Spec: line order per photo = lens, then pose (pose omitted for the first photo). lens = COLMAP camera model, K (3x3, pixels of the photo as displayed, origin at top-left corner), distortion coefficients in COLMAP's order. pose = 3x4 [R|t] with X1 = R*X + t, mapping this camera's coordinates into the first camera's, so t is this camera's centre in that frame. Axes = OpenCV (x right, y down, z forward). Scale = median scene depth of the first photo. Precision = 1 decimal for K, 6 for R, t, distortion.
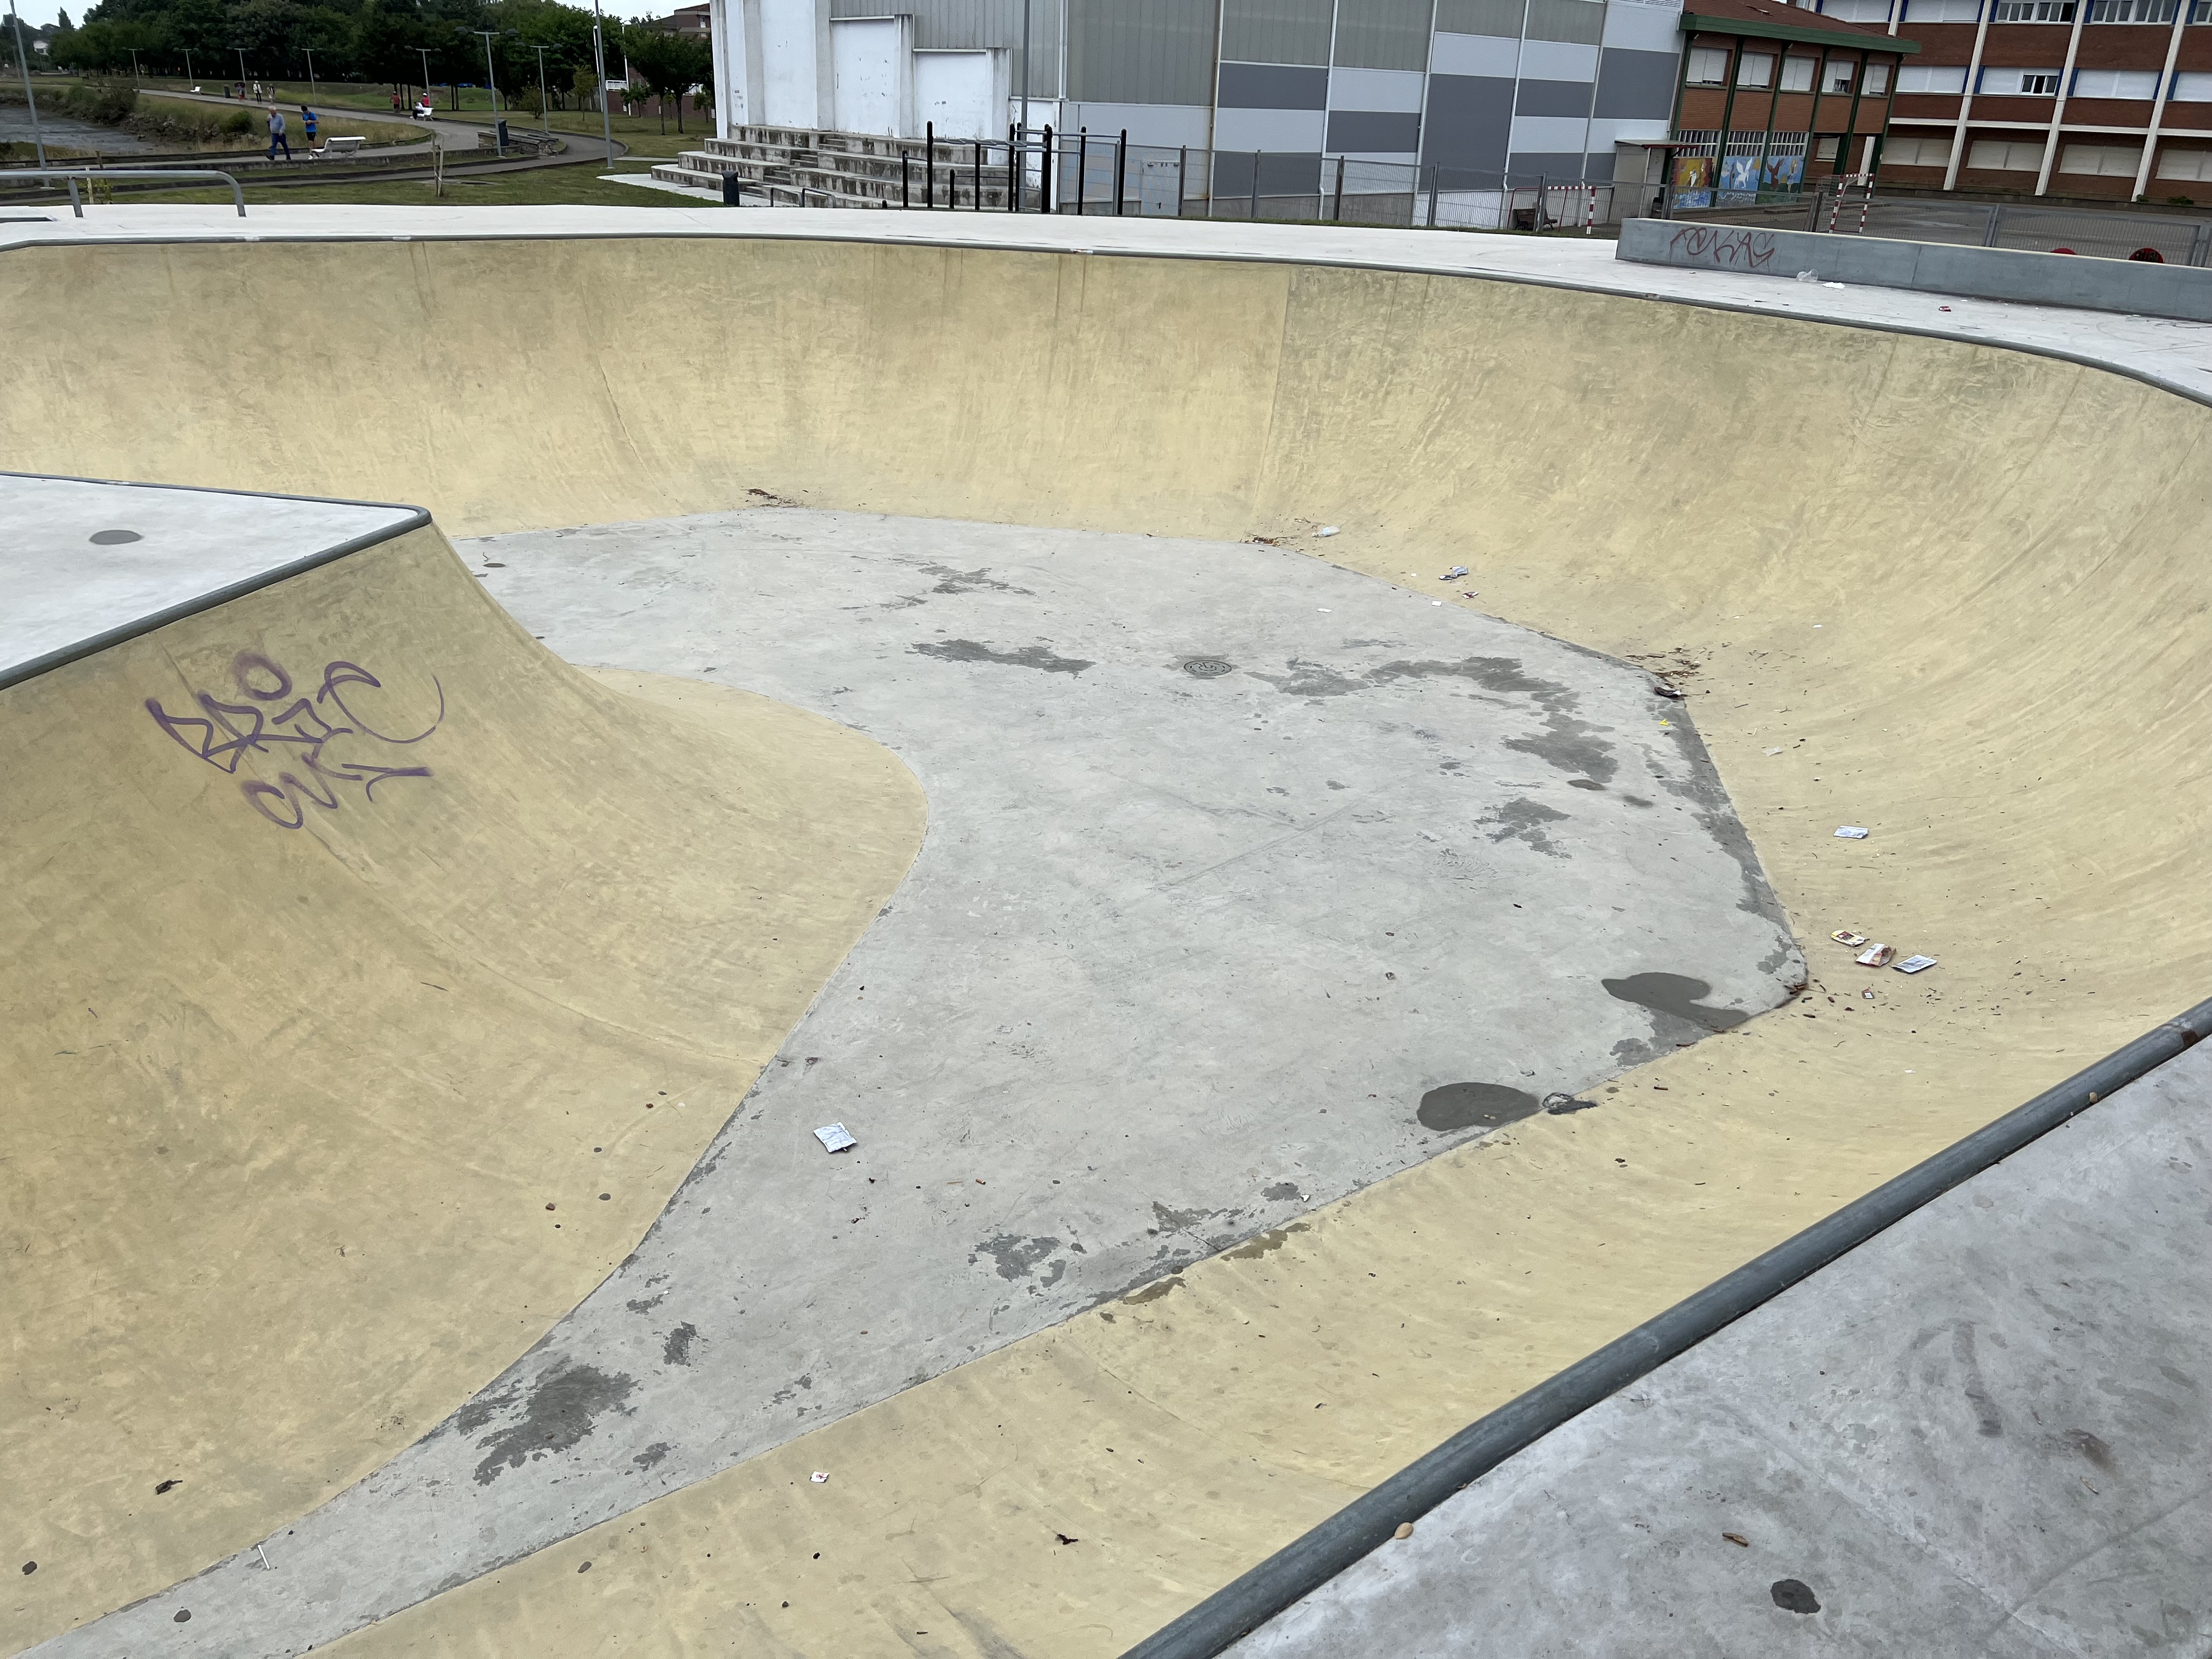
lens RADIAL K [[1660.9, 0, 1113.2], [0, 1660.9, 823.1], [0, 0, 1]] dist [0.050176, -0.054937]
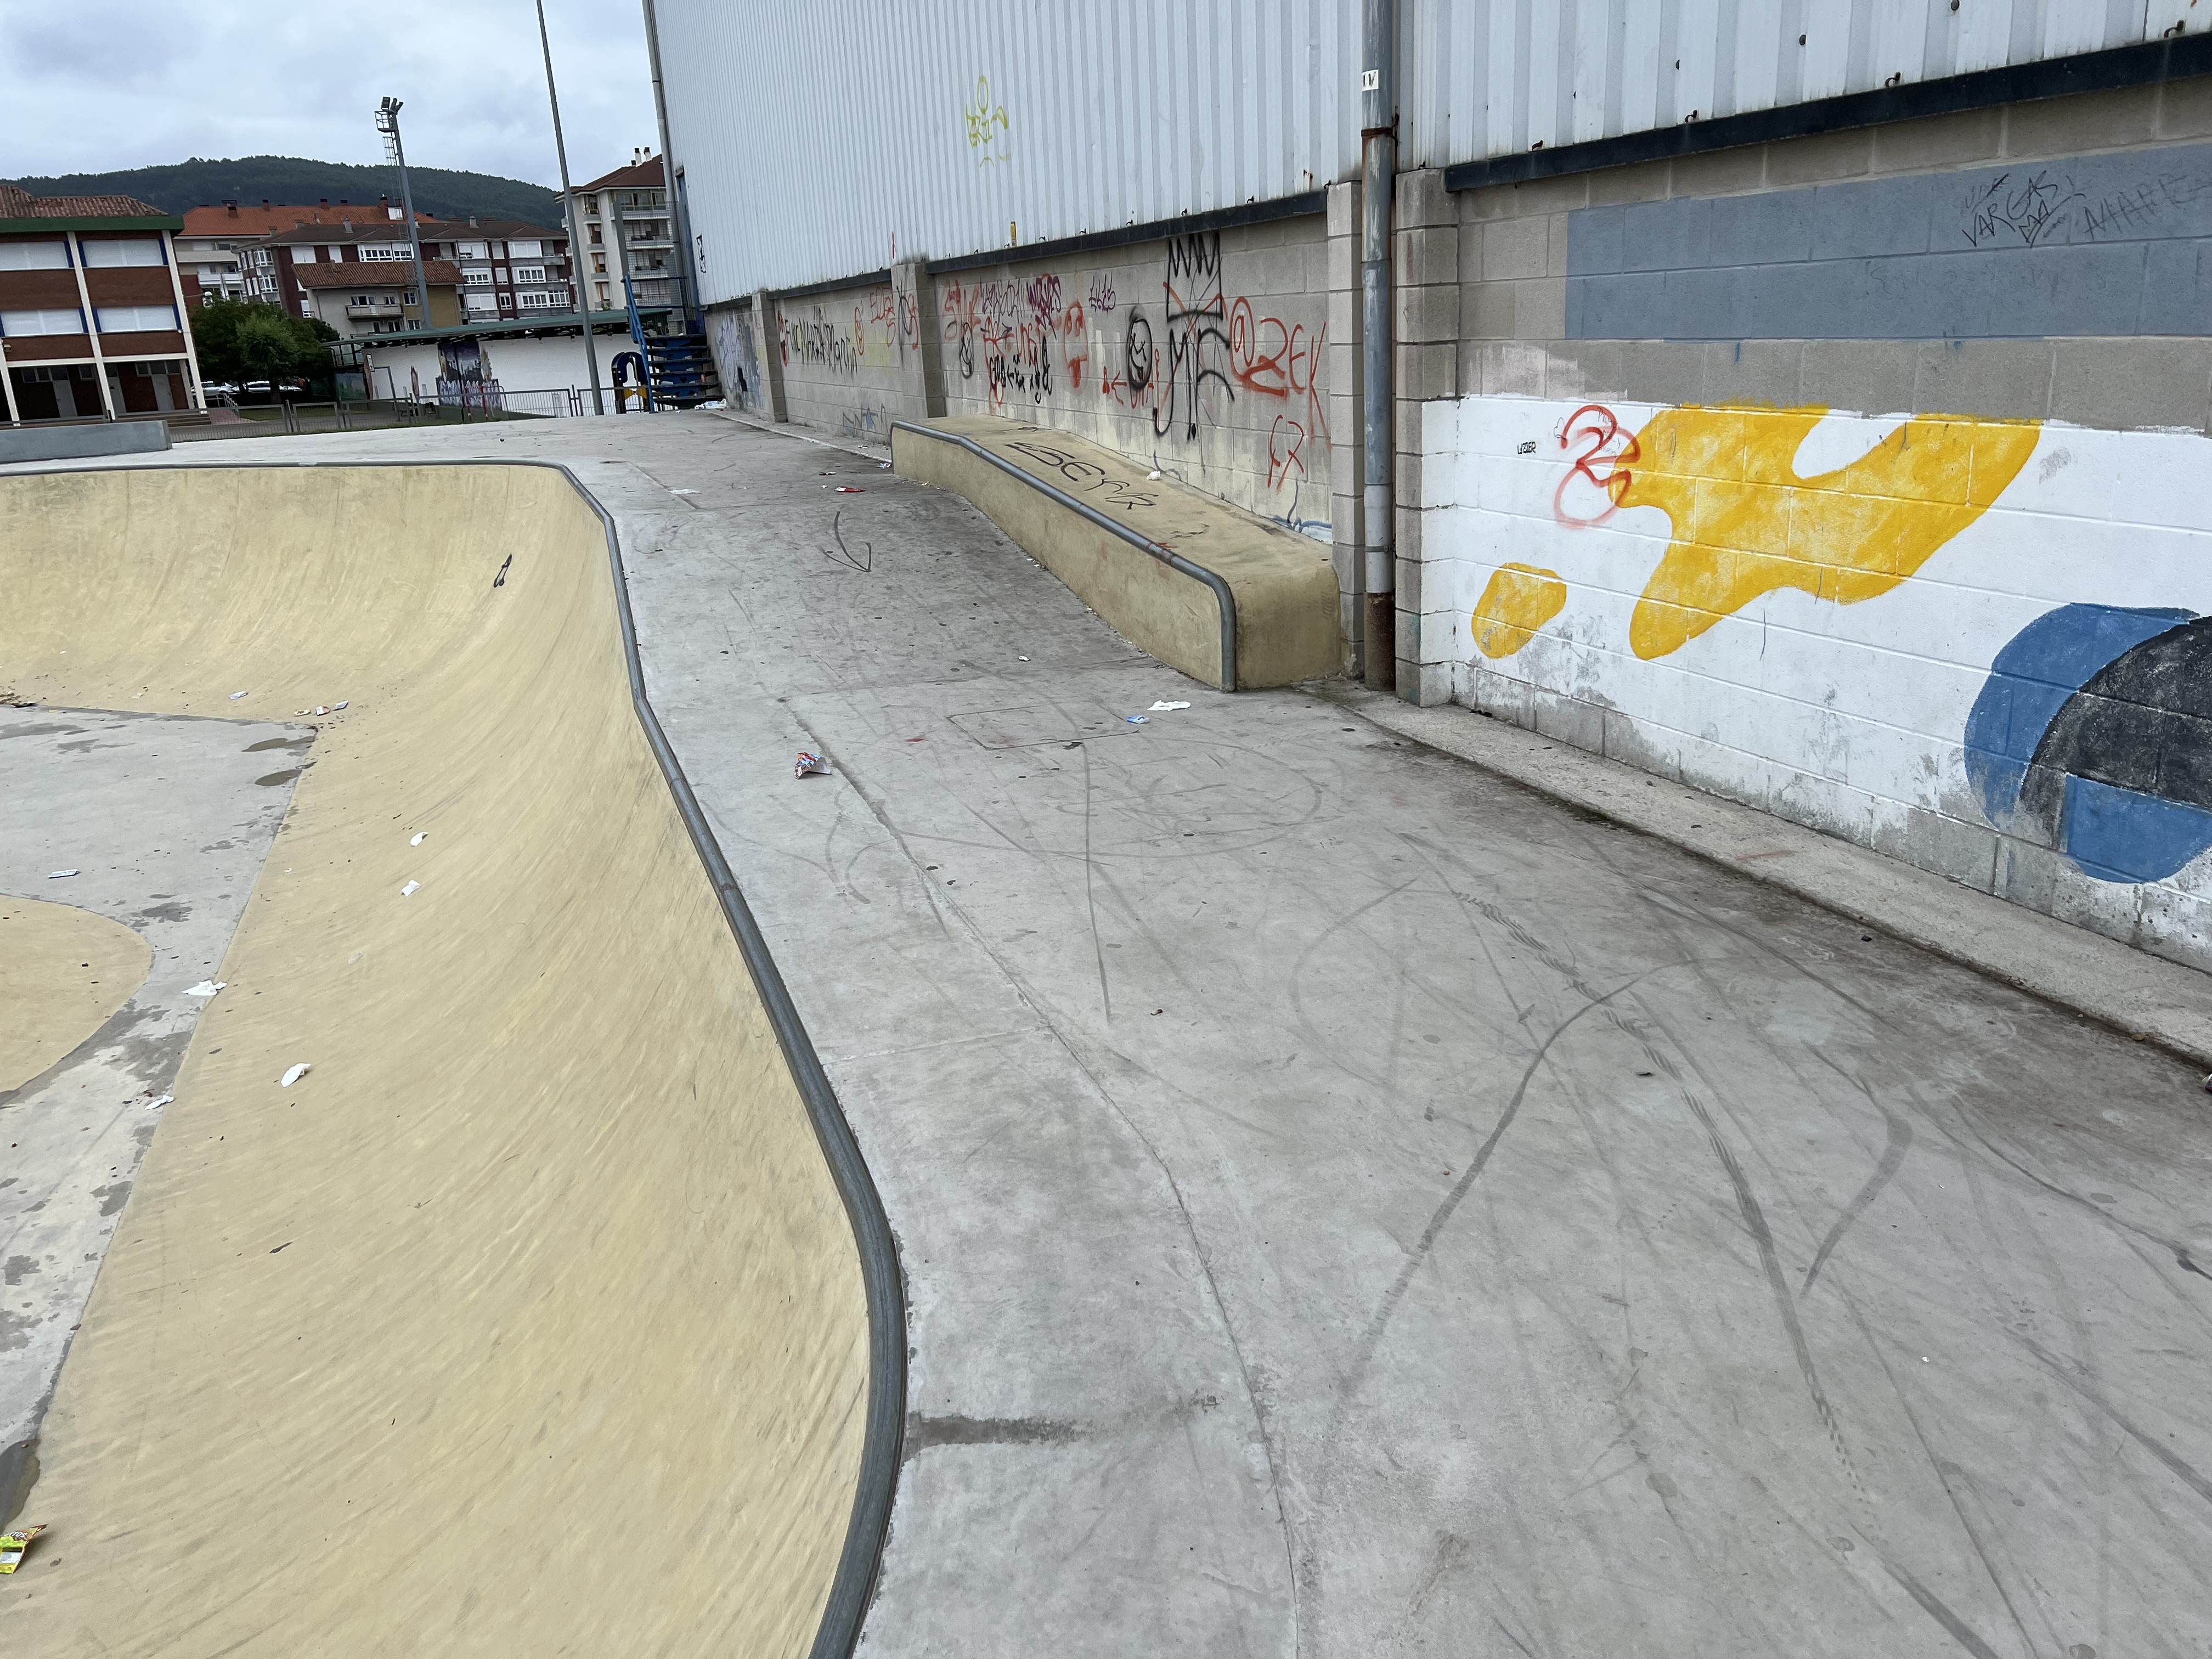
lens RADIAL K [[1660.9, 0, 1086.4], [0, 1660.9, 840.1], [0, 0, 1]] dist [0.050176, -0.054937]
pose [[0.275442, -0.335757, 0.900777, -0.168397], [0.440190, 0.877067, 0.192317, 0.033078], [-0.854614, 0.343540, 0.389378, -0.077590]]
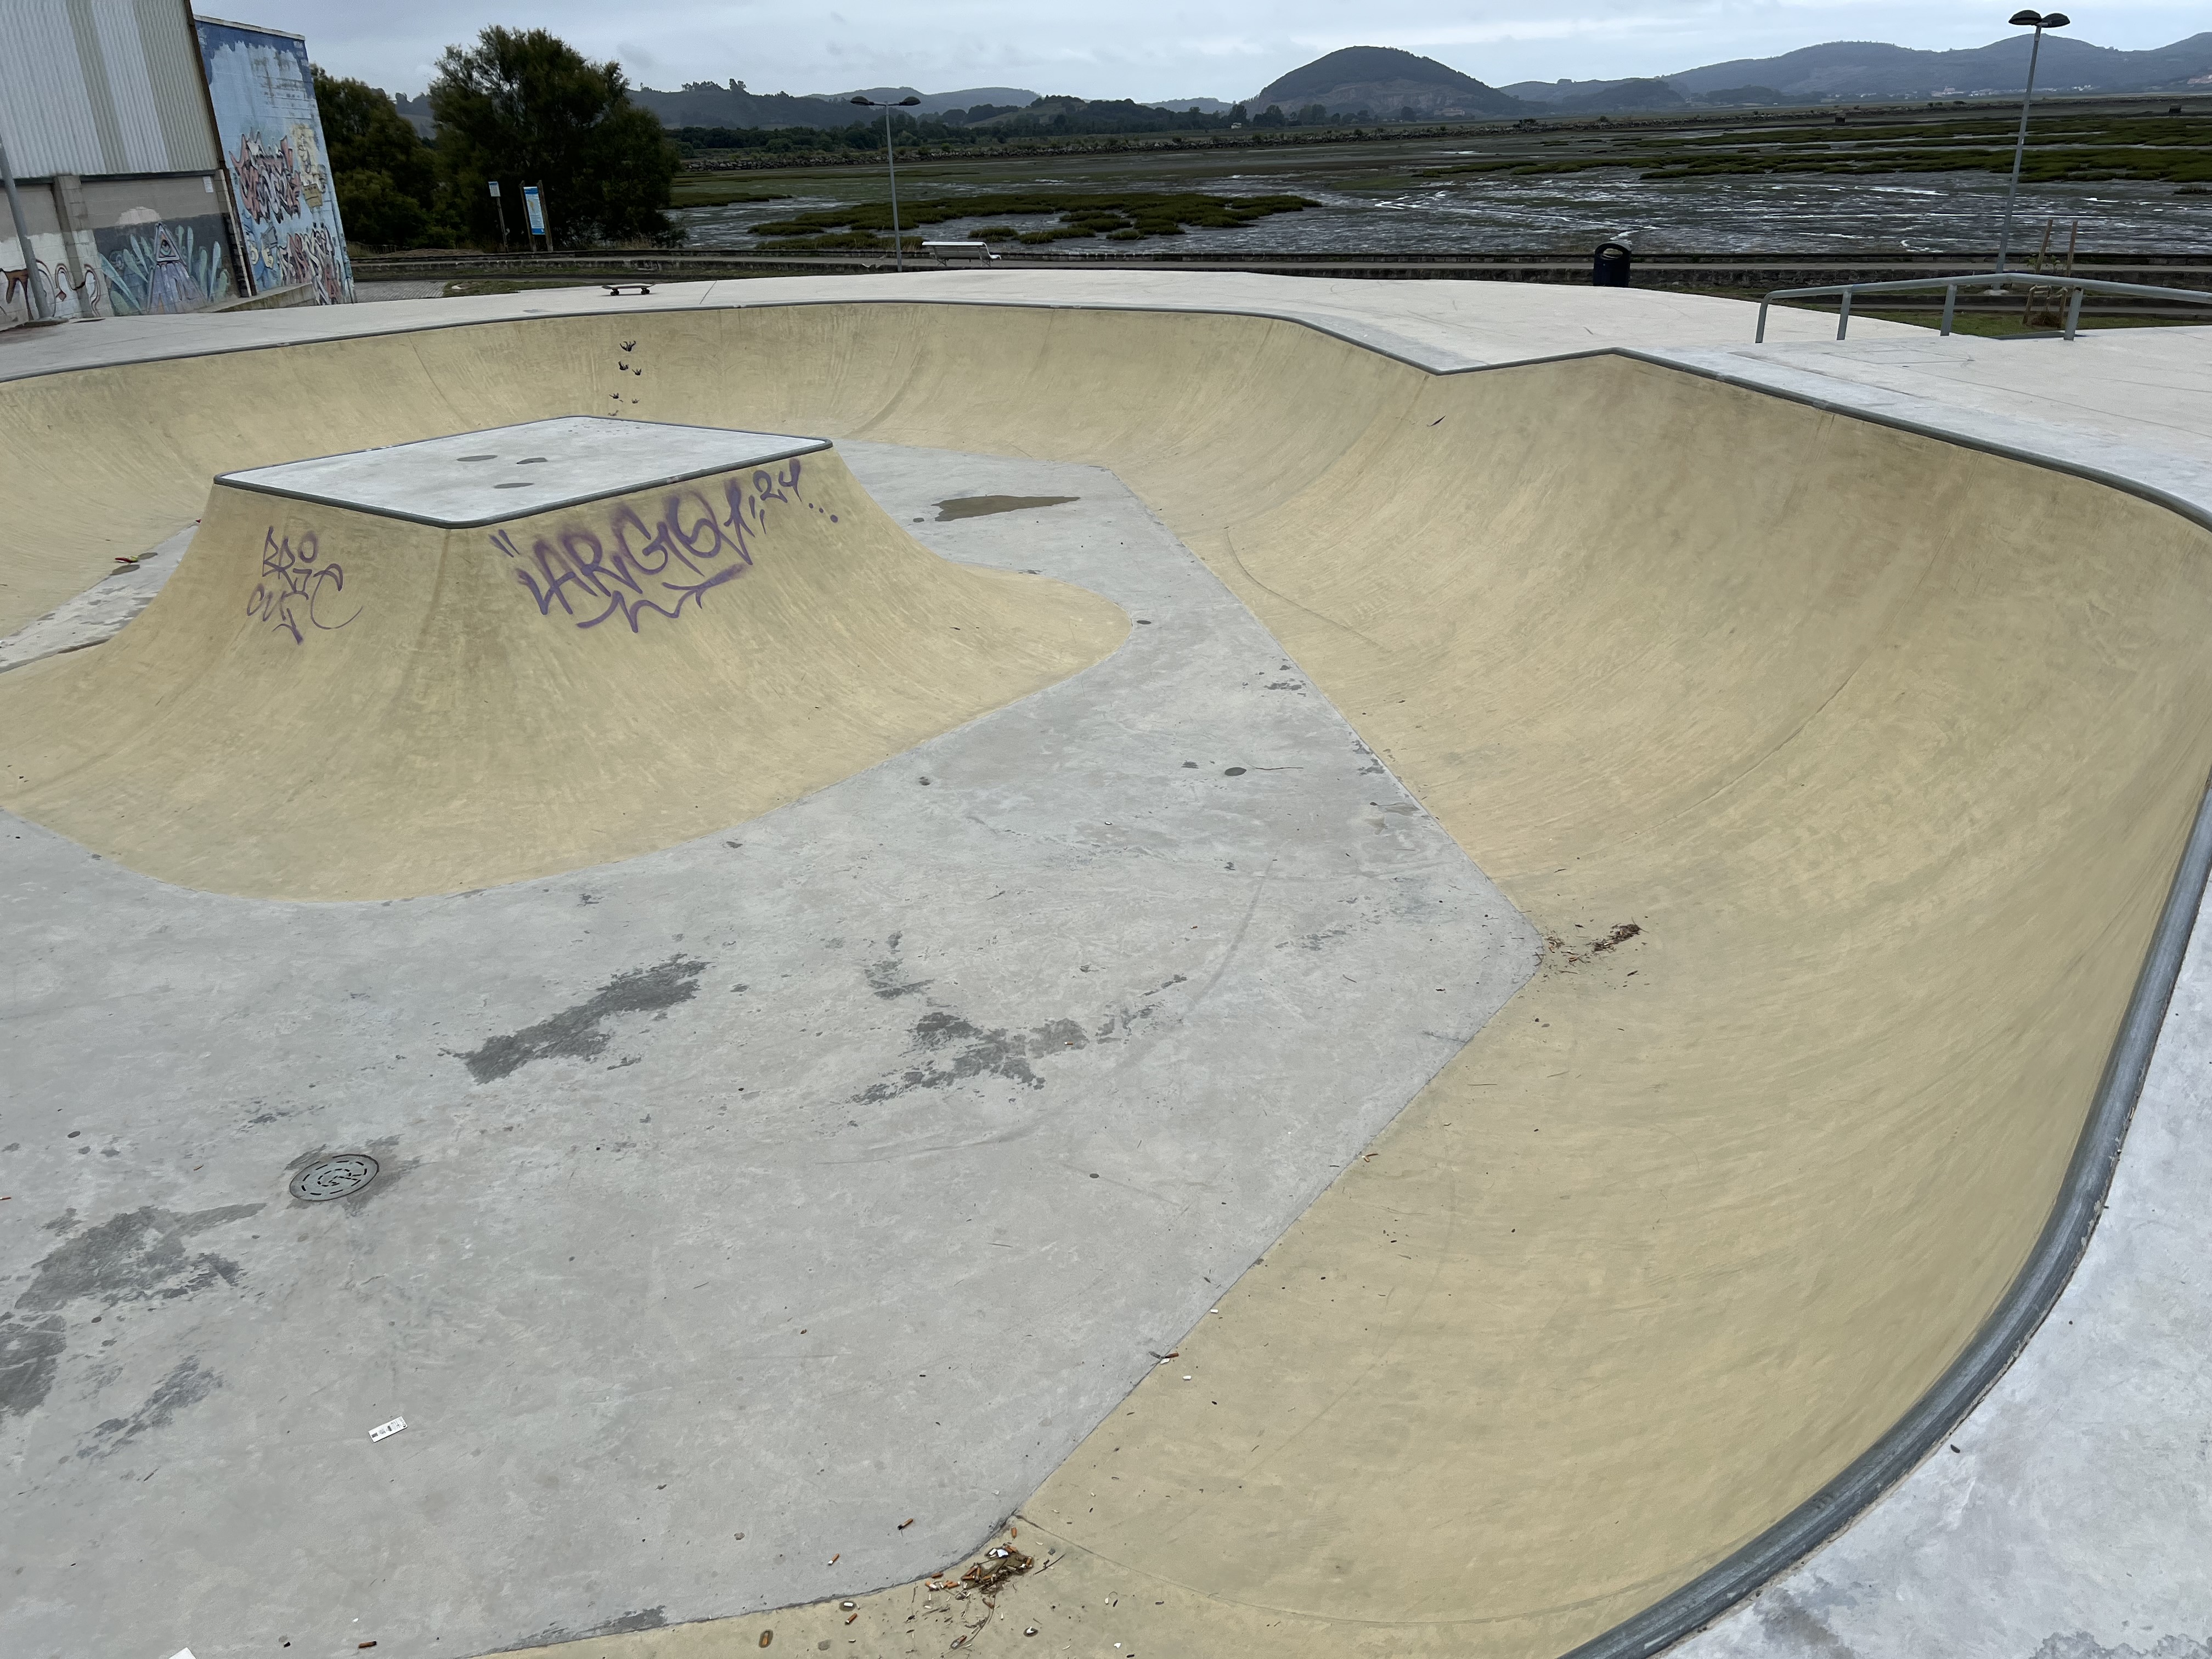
lens RADIAL K [[1660.9, 0, 1131.5], [0, 1660.9, 848.4], [0, 0, 1]] dist [0.050176, -0.054937]
pose [[-0.442256, 0.335248, -0.831877, 0.081780], [-0.339415, 0.795972, 0.501224, -0.122460], [0.830185, 0.504020, -0.238235, 0.278891]]
